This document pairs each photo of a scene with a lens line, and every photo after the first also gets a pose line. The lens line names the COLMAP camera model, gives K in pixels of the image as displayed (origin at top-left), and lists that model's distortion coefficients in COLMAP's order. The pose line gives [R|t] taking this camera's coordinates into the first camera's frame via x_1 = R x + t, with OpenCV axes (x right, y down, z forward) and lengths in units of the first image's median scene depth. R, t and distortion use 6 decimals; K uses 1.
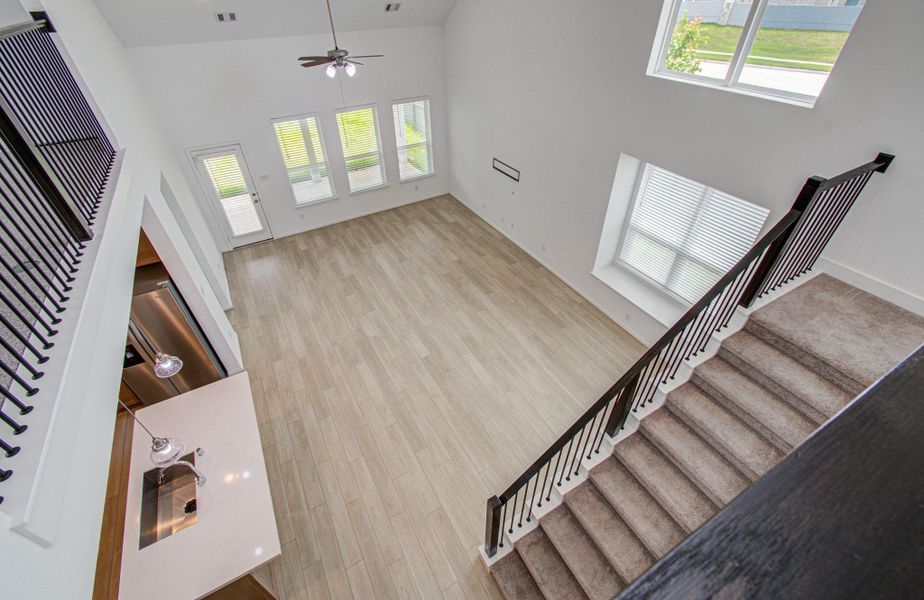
lens RADIAL K [[401.3, 0, 459.6], [0, 401.3, 303.5], [0, 0, 1]] dist [-0.001979, -0.000047]
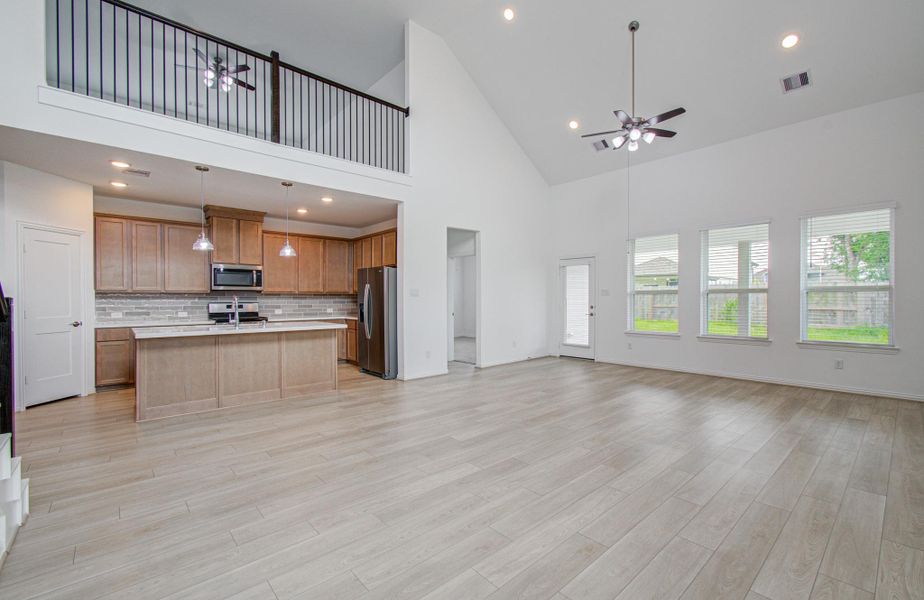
lens RADIAL K [[401.3, 0, 461.6], [0, 401.3, 299.3], [0, 0, 1]] dist [-0.001979, -0.000047]
pose [[0.208745, 0.022828, -0.977704, 0.401412], [-0.617602, 0.778230, -0.113691, 0.022554], [0.758283, 0.627565, 0.176550, 0.604333]]
